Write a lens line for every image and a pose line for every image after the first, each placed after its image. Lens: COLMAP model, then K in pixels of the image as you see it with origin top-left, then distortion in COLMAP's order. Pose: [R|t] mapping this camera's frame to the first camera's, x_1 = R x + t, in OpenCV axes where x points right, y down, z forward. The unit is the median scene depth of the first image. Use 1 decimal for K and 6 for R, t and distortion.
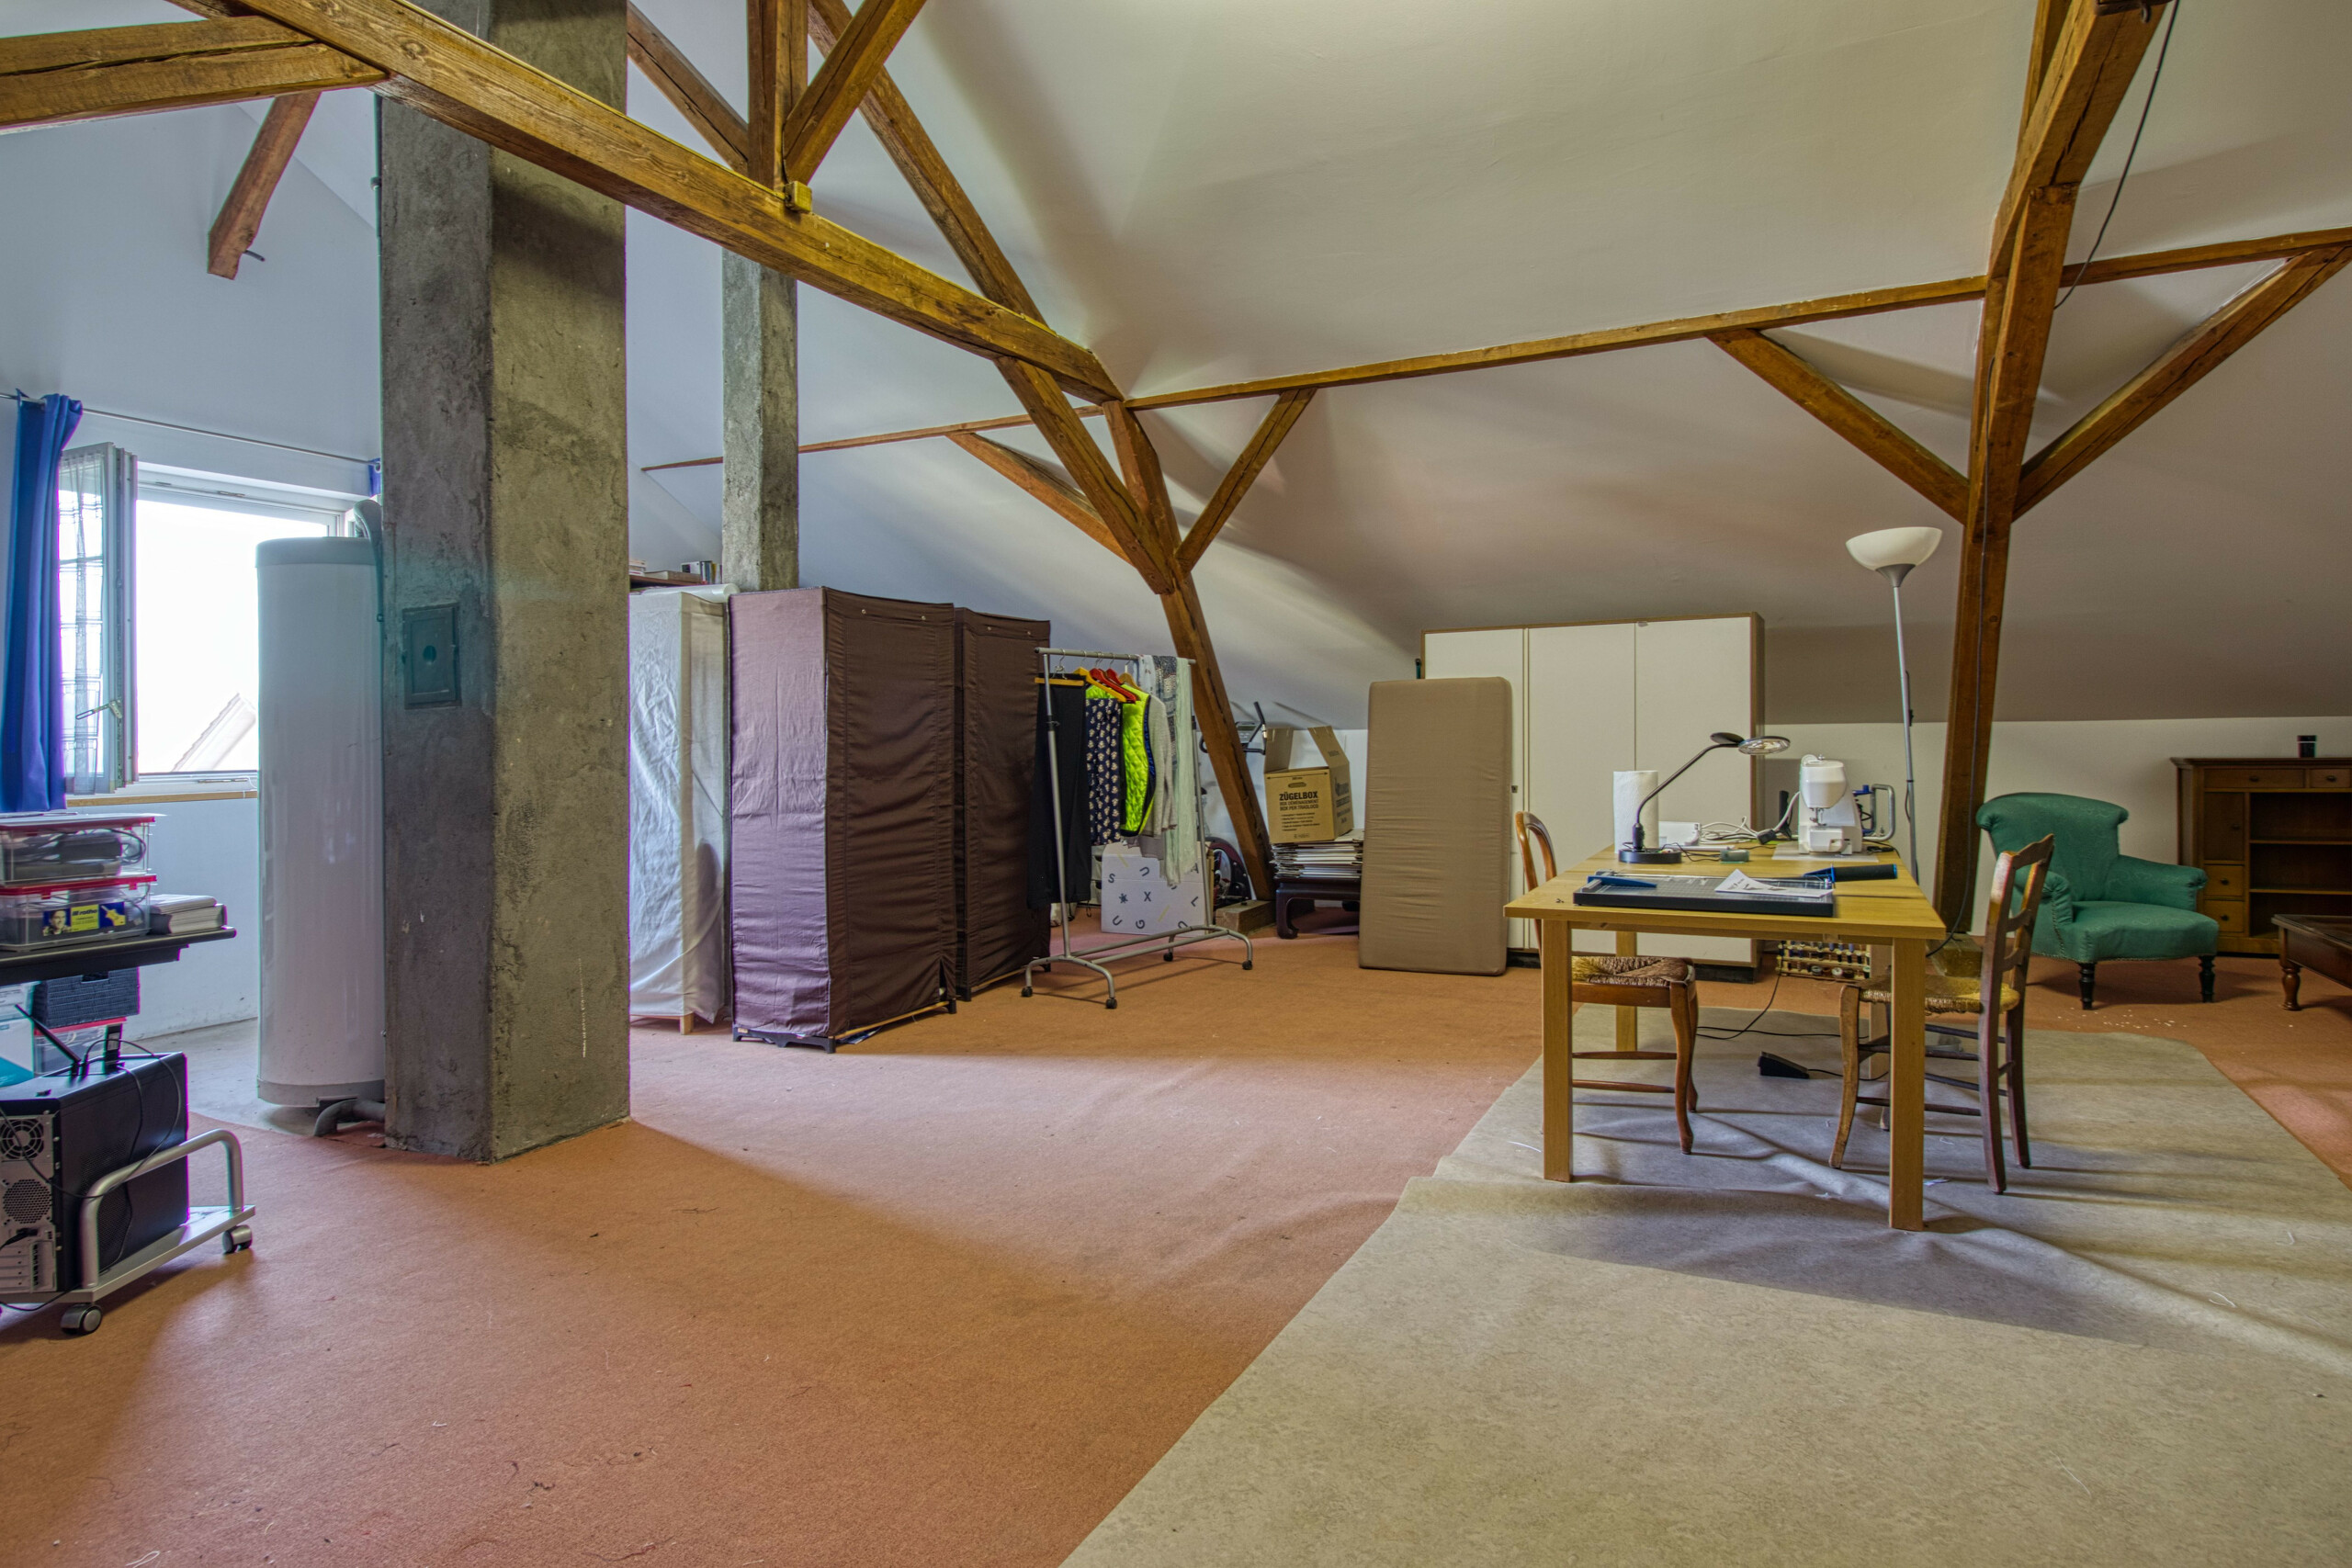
lens RADIAL K [[1311.1, 0, 1178.4], [0, 1311.1, 778.3], [0, 0, 1]] dist [0.001254, -0.008961]
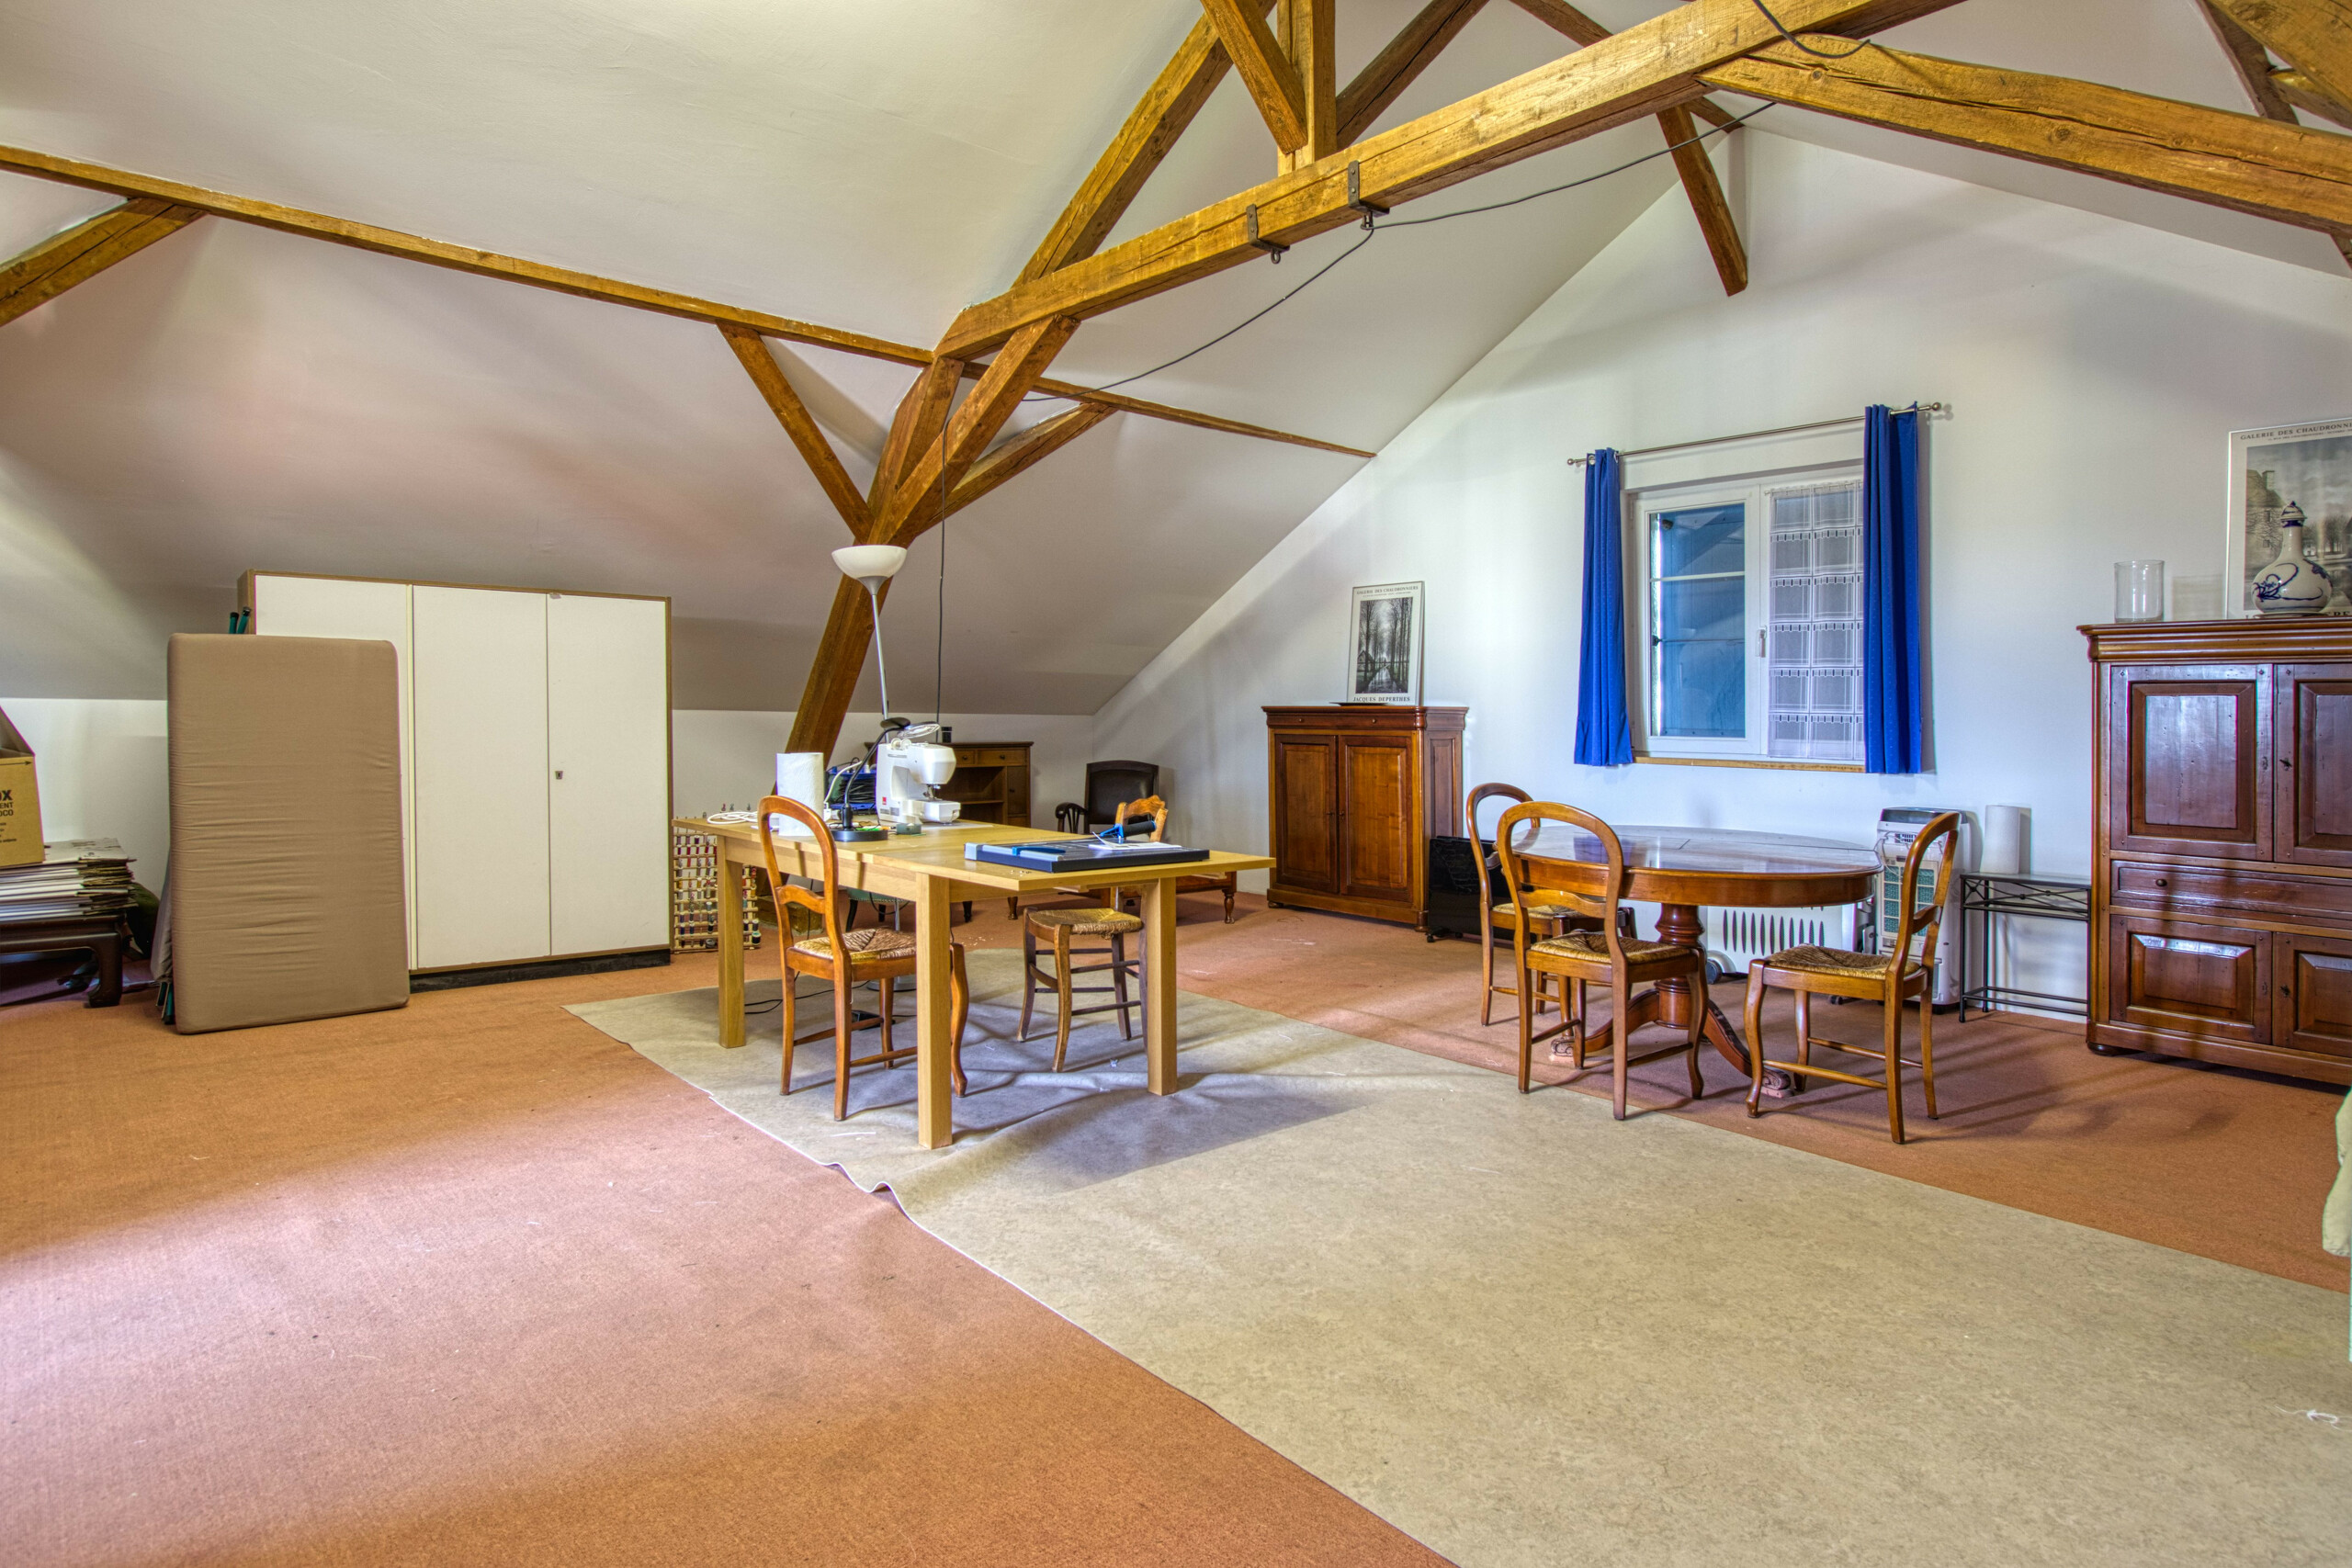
lens RADIAL K [[1311.1, 0, 1180.7], [0, 1311.1, 773.3], [0, 0, 1]] dist [0.001254, -0.008961]
pose [[0.366463, -0.019529, 0.930228, -0.674227], [0.012581, 0.999792, 0.016033, -0.004719], [-0.930348, 0.005828, 0.366633, 0.490088]]
